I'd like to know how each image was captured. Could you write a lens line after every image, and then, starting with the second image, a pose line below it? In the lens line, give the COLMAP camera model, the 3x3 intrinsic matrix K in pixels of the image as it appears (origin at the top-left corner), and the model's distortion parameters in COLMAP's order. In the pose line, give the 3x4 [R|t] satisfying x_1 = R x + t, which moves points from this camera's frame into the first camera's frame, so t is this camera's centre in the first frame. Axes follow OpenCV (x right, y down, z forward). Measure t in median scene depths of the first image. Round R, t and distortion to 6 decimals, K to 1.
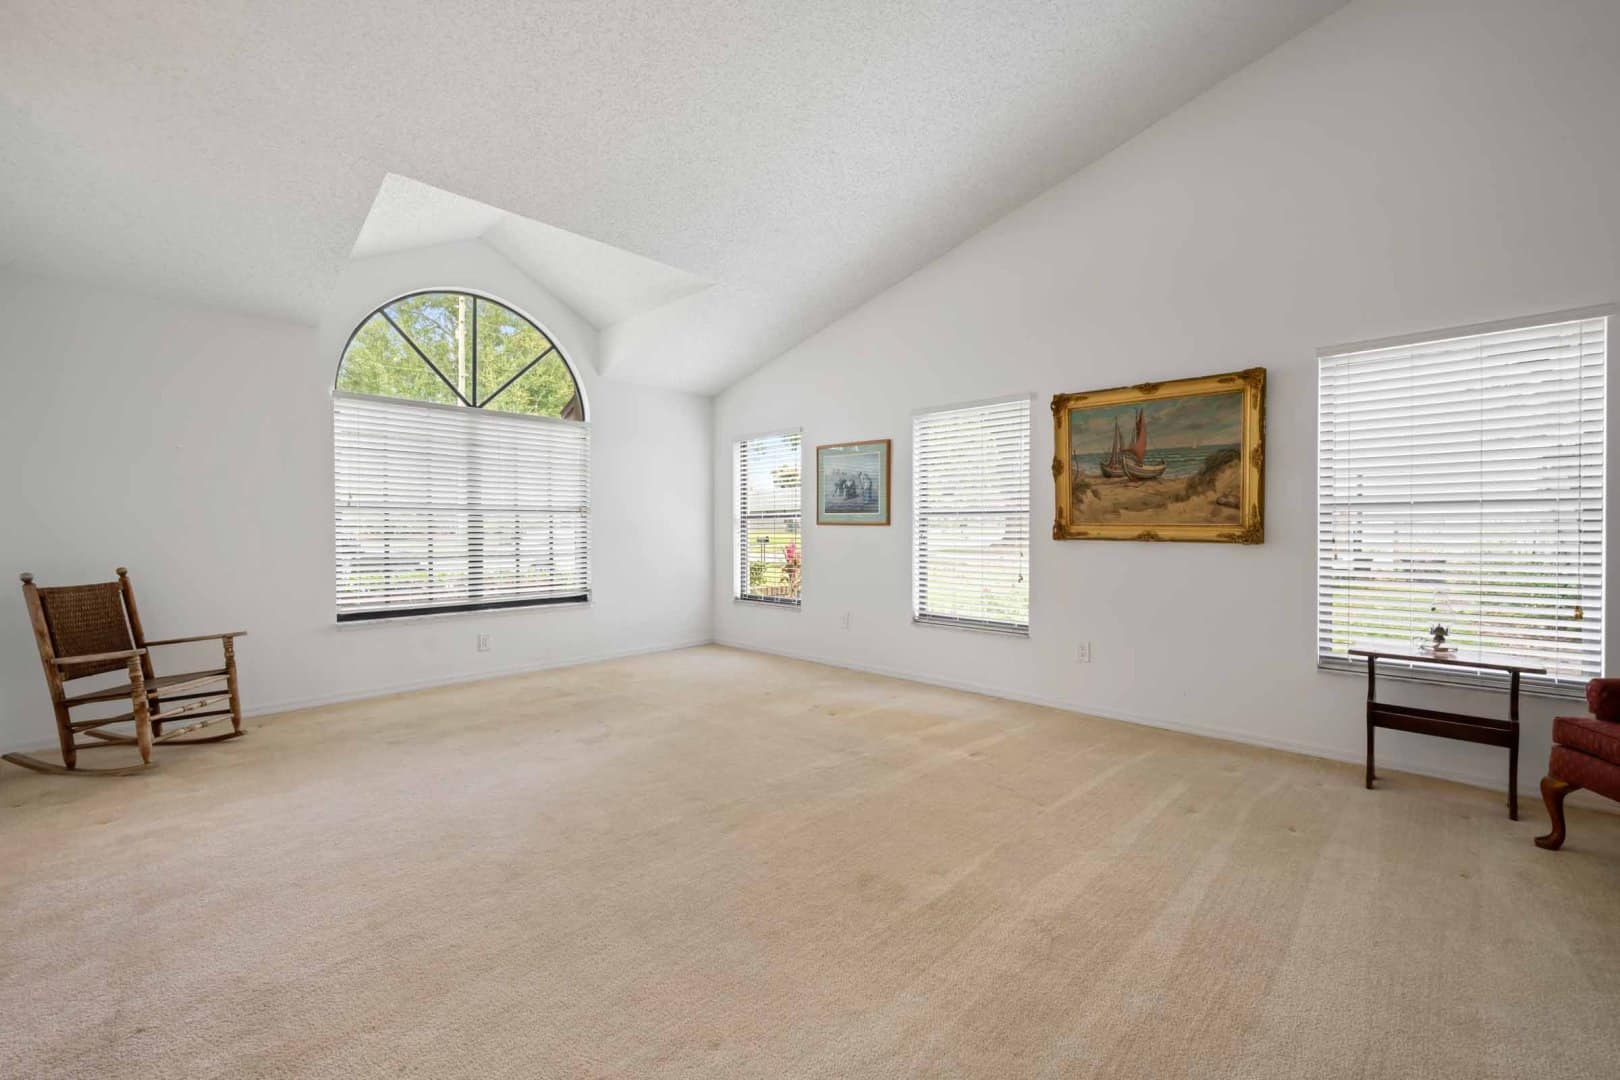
lens RADIAL K [[659.0, 0, 810.0], [0, 659.0, 540.0], [0, 0, 1]] dist [0.000297, 0.000039]
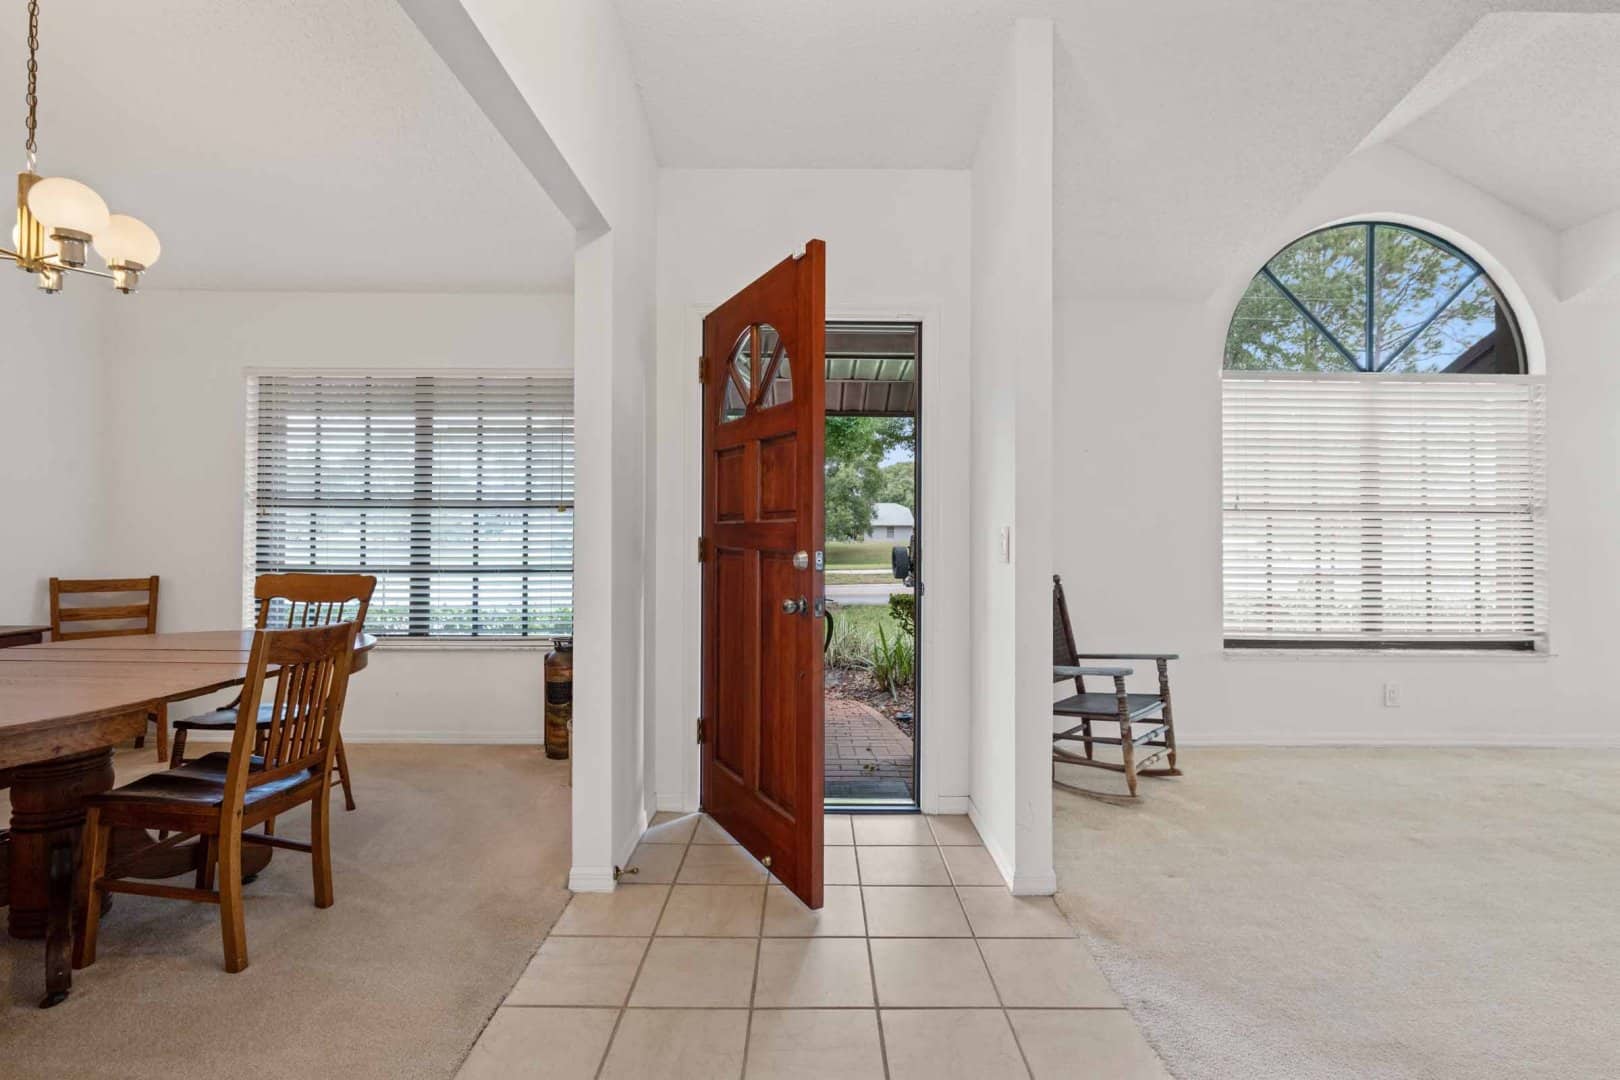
lens RADIAL K [[726.1, 0, 809.8], [0, 726.1, 519.7], [0, 0, 1]] dist [0.002628, -0.001230]
pose [[0.684088, -0.001185, -0.729399, -0.371209], [-0.021776, 0.999520, -0.022047, -0.006257], [0.729075, 0.030966, 0.683733, -0.014317]]
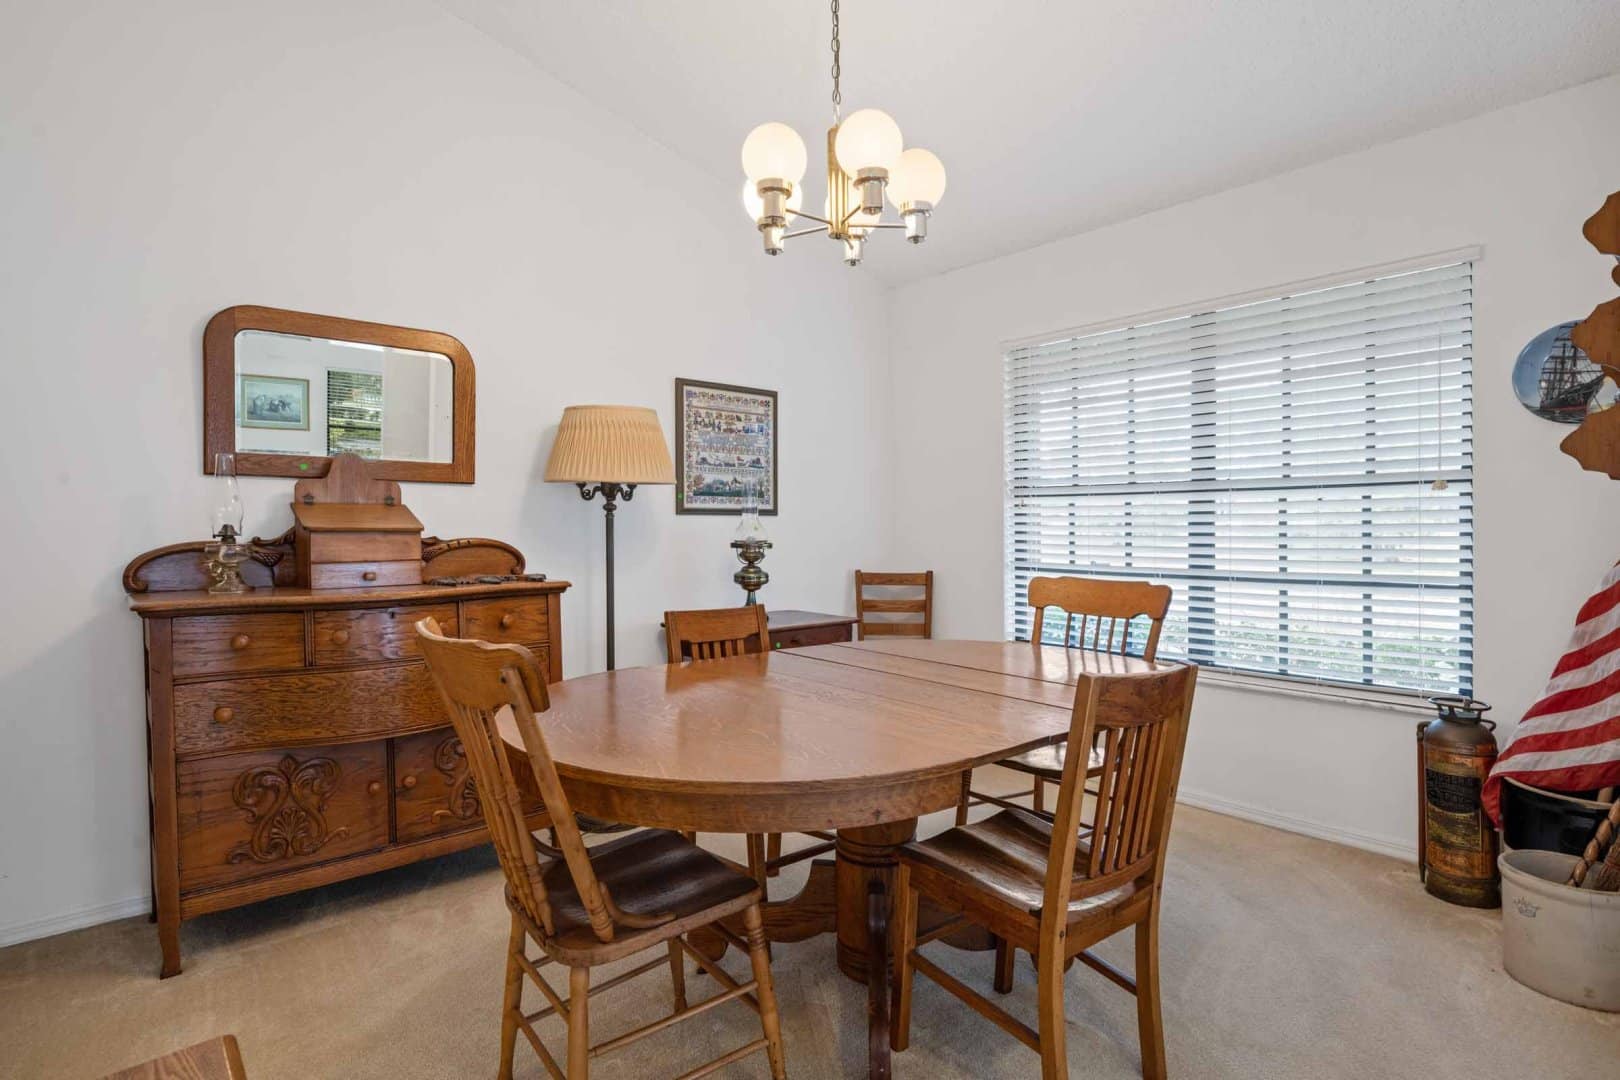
lens RADIAL K [[804.5, 0, 809.8], [0, 804.5, 518.3], [0, 0, 1]] dist [0.001014, 0.000160]
pose [[-0.102449, 0.002436, -0.994735, -0.664144], [-0.010823, 0.999935, 0.003564, -0.004091], [0.994679, 0.011132, -0.102416, -0.038266]]
